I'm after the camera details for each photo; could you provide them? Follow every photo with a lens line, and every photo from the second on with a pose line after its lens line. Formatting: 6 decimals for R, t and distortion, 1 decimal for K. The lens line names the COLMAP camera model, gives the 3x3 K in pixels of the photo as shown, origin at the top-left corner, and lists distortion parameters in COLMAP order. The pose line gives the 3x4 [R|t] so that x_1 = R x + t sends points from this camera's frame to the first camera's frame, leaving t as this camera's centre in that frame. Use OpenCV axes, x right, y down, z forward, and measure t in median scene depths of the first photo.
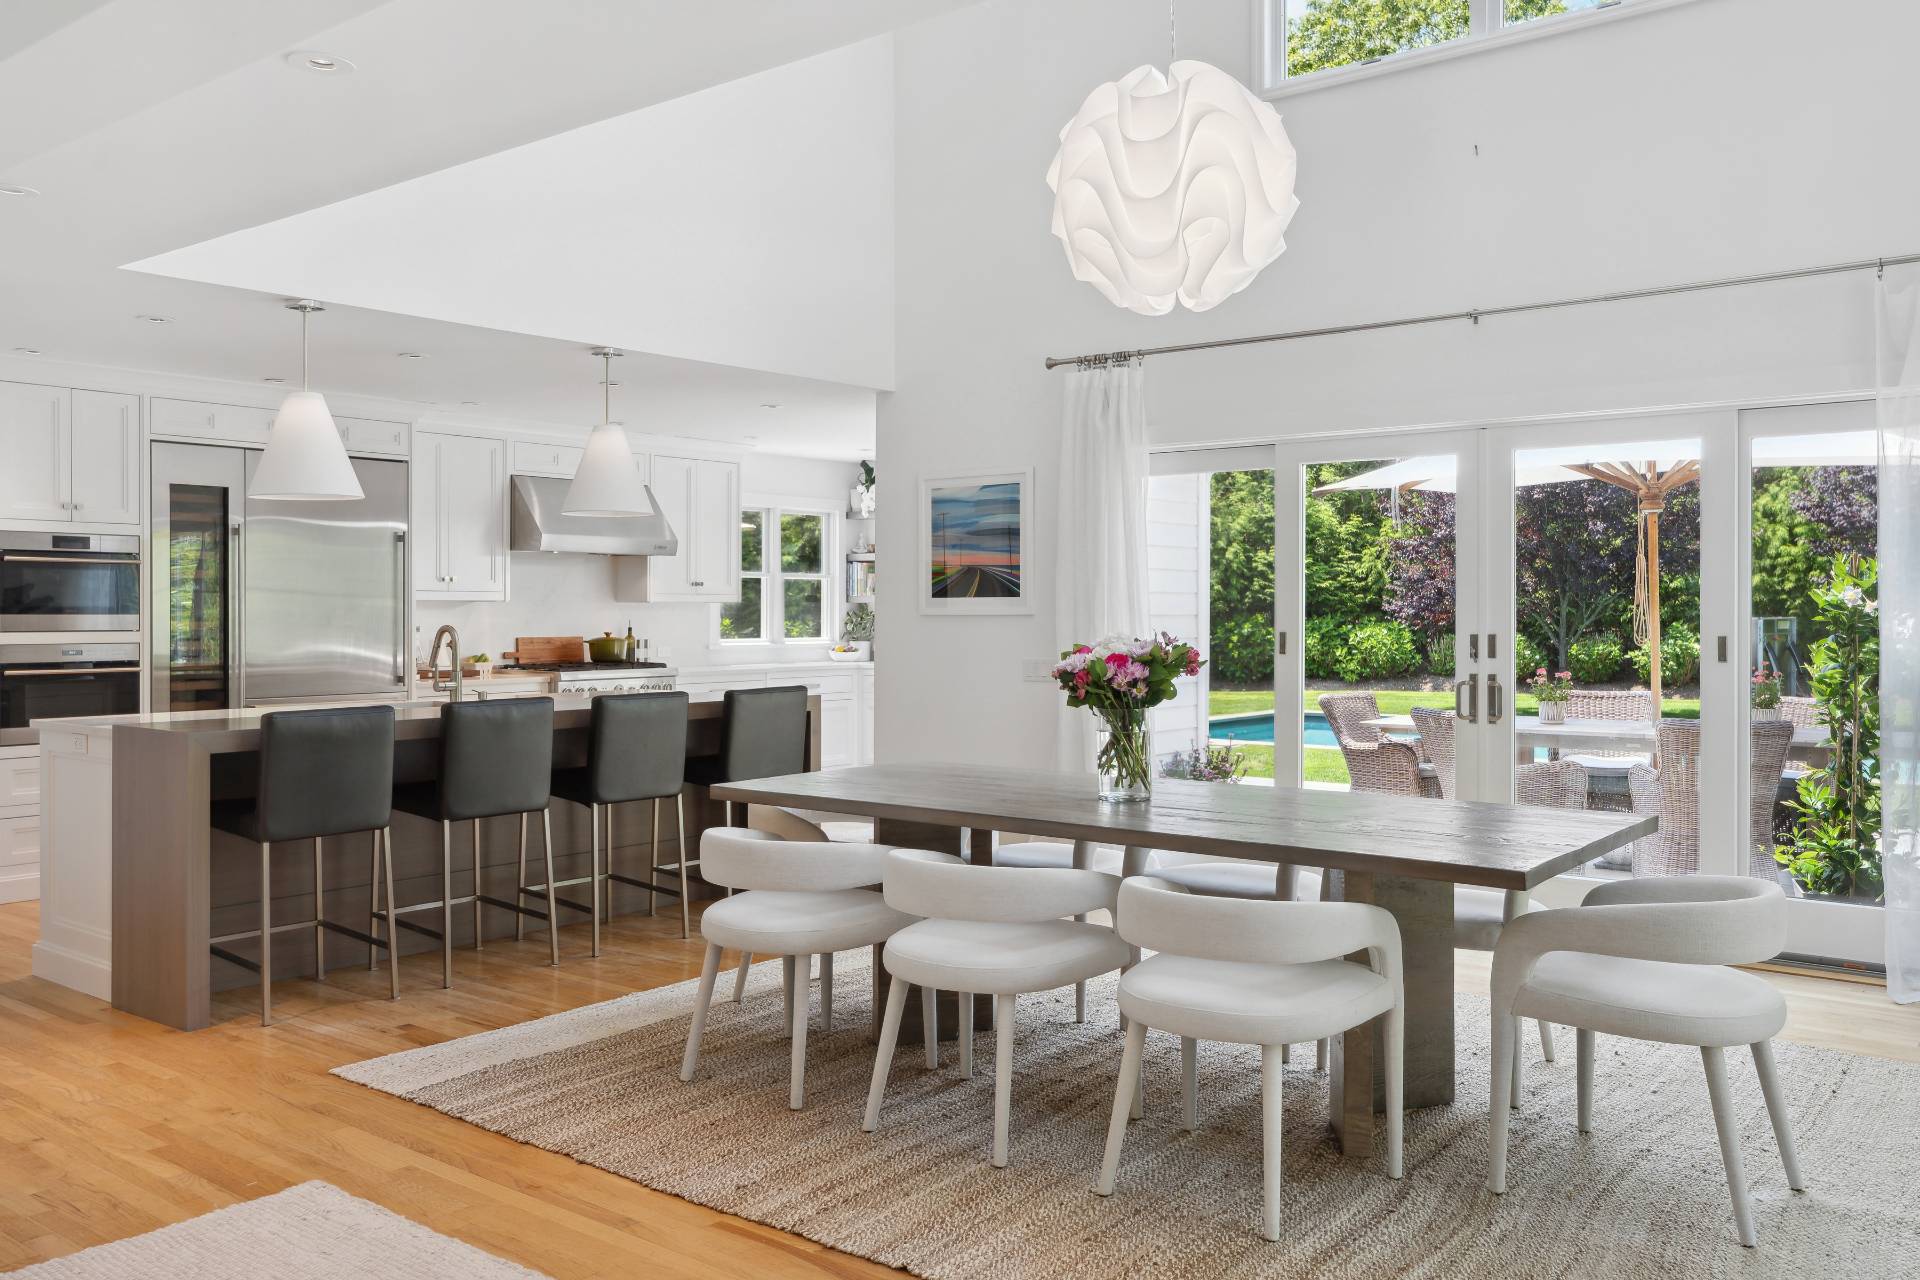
lens RADIAL K [[1564.4, 0, 935.5], [0, 1564.4, 609.8], [0, 0, 1]] dist [0.000779, 0.013646]
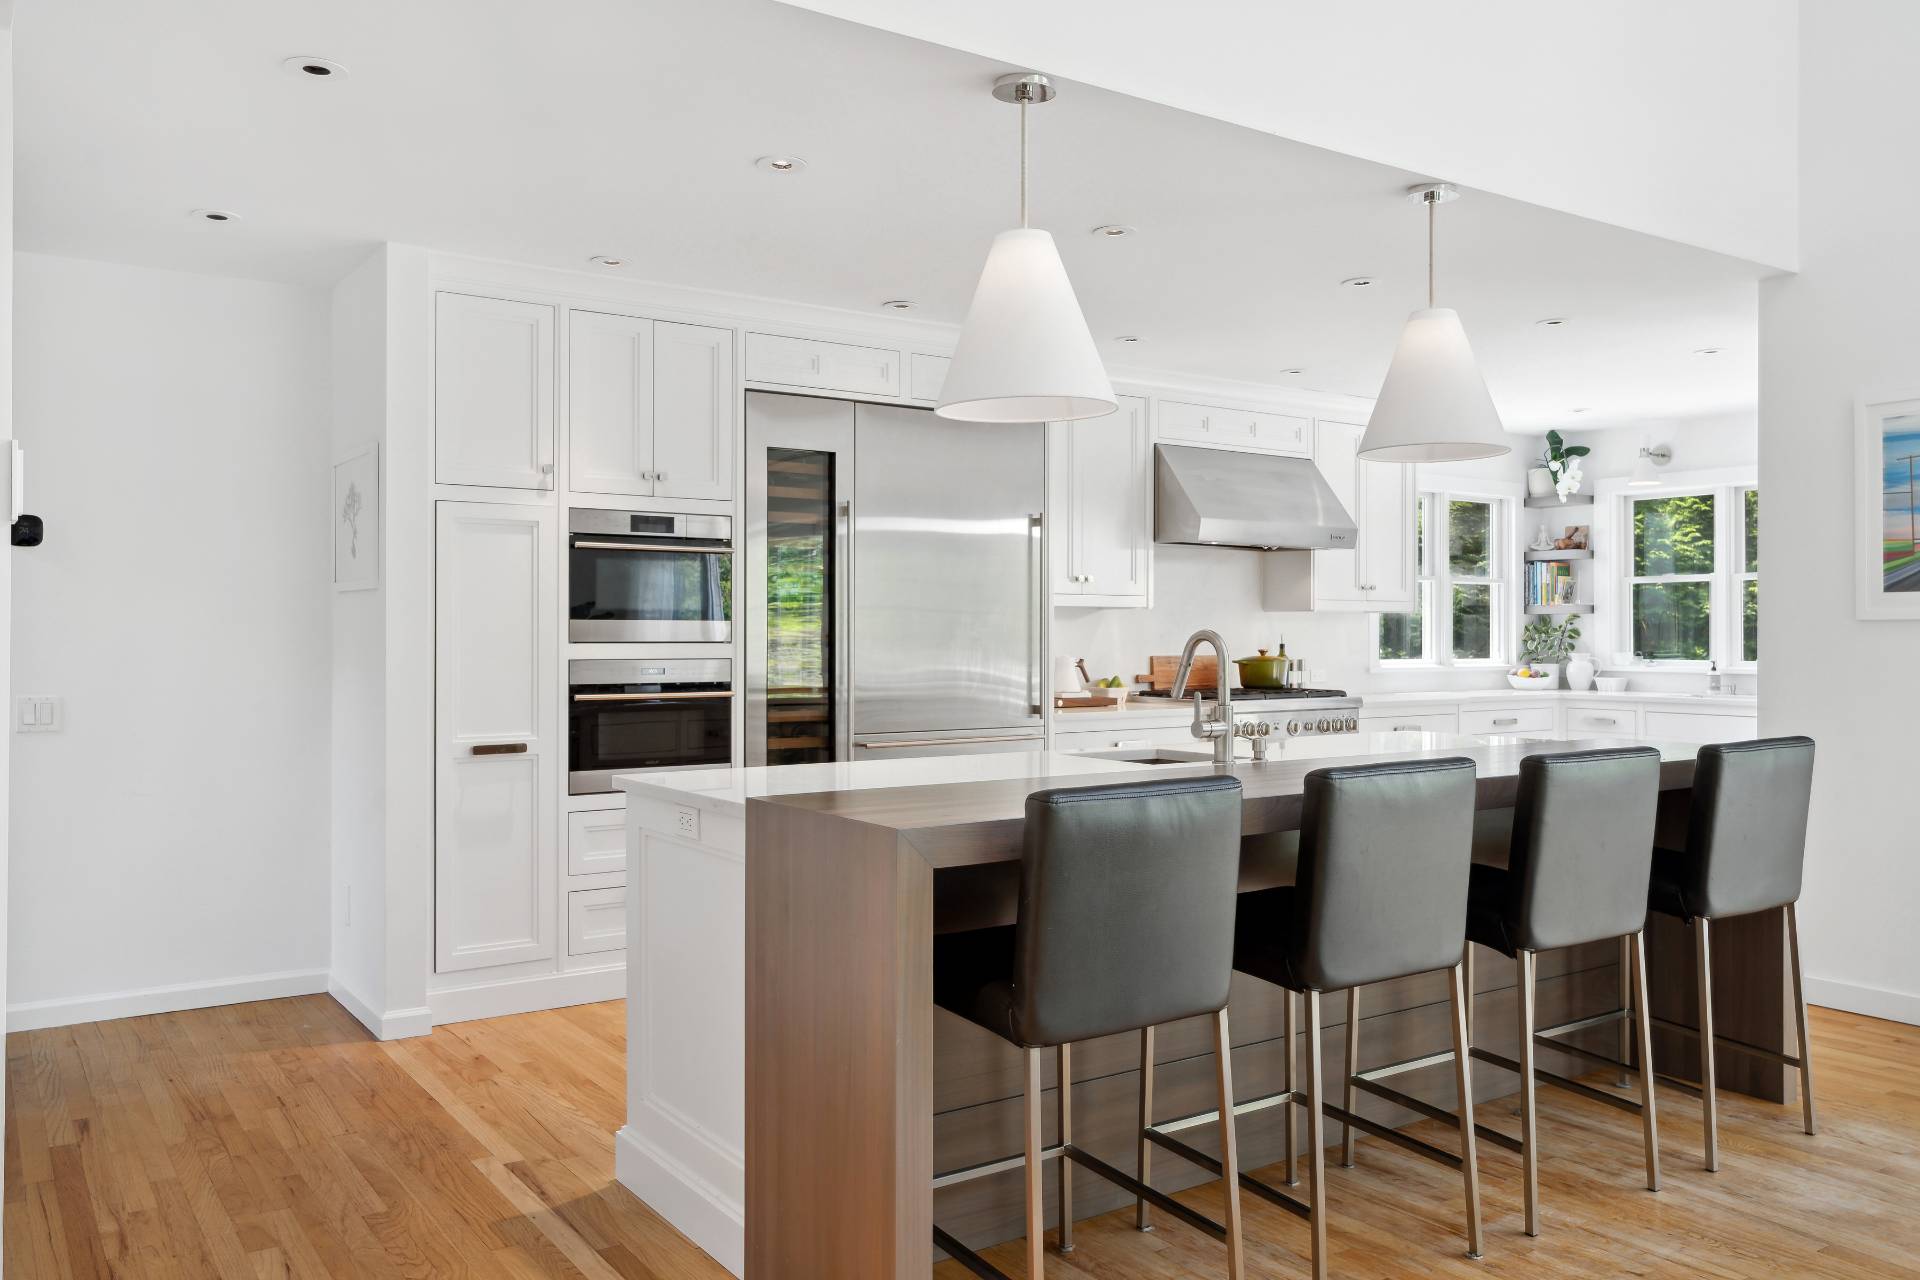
lens RADIAL K [[1431.3, 0, 871.3], [0, 1431.3, 637.6], [0, 0, 1]] dist [-0.000971, -0.134973]
pose [[0.946628, -0.000075, -0.322328, -0.214489], [0.000368, 1.000000, 0.000848, 0.010040], [0.322328, -0.000922, 0.946628, 0.356239]]
